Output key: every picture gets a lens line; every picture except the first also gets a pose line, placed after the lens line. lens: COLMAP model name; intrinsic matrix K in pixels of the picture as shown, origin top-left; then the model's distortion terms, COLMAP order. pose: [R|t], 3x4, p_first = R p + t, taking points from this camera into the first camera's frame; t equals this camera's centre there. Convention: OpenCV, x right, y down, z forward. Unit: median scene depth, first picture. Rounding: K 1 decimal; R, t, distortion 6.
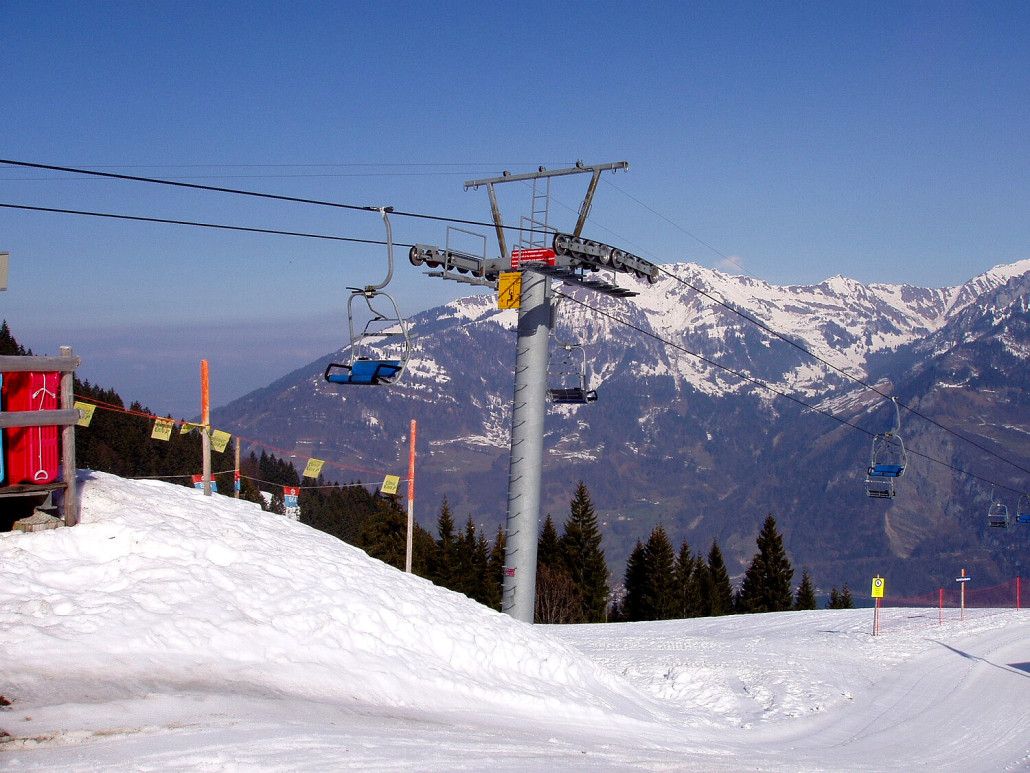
lens RADIAL K [[1156.6, 0, 516.2], [0, 1156.6, 378.9], [0, 0, 1]] dist [-0.132446, 0.000000]
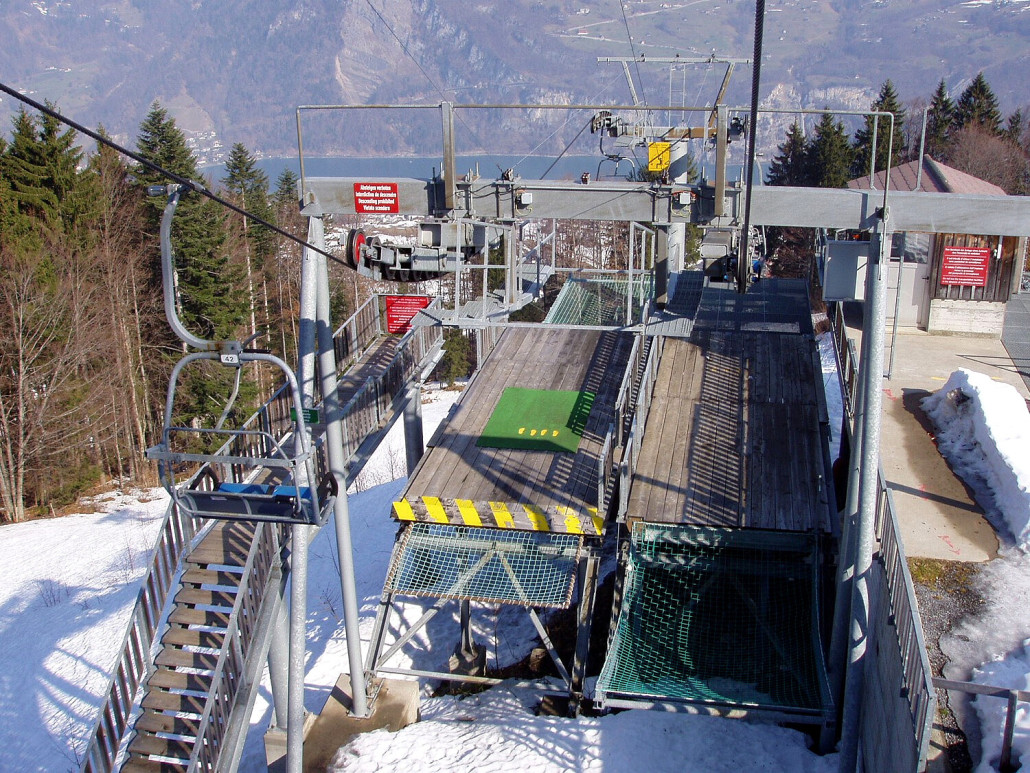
lens RADIAL K [[1156.6, 0, 524.1], [0, 1156.6, 389.8], [0, 0, 1]] dist [-0.132446, 0.000000]
pose [[0.913356, -0.158718, 0.374951, 0.068638], [0.018377, 0.936024, 0.351457, 0.038615], [-0.406746, -0.314115, 0.857840, 0.103410]]
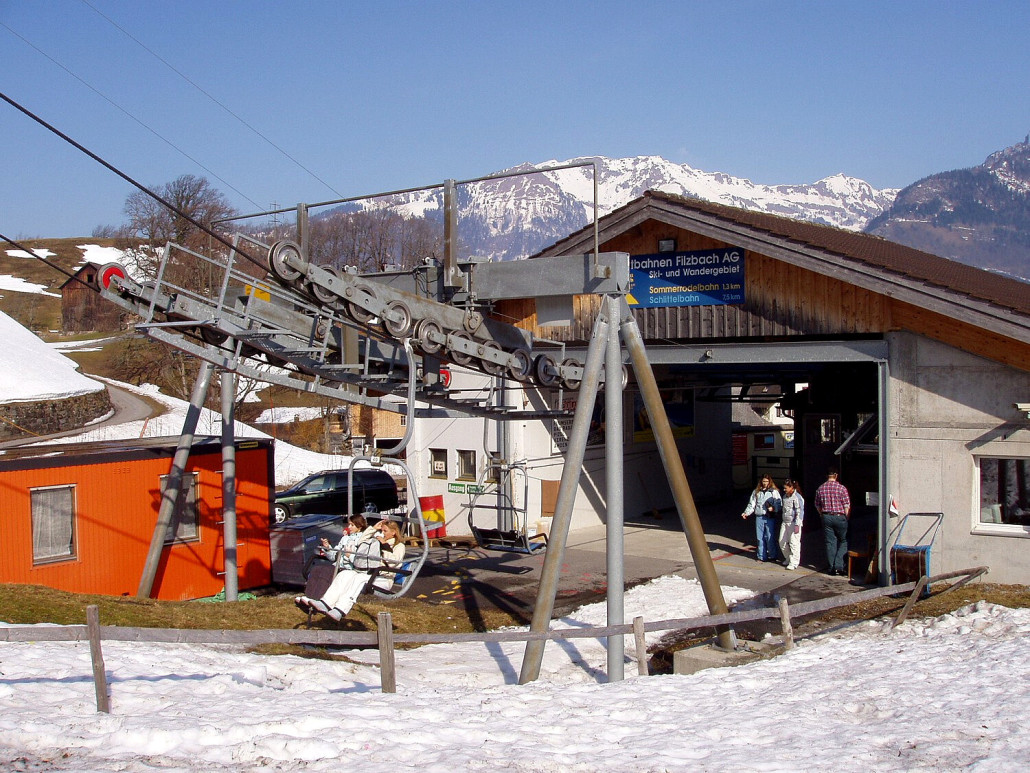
lens RADIAL K [[1156.6, 0, 518.8], [0, 1156.6, 384.2], [0, 0, 1]] dist [-0.132446, 0.000000]
pose [[0.996833, 0.004626, -0.079388, 0.147502], [-0.005272, 0.999955, -0.007920, 0.085759], [0.079347, 0.008314, 0.996812, 0.208305]]
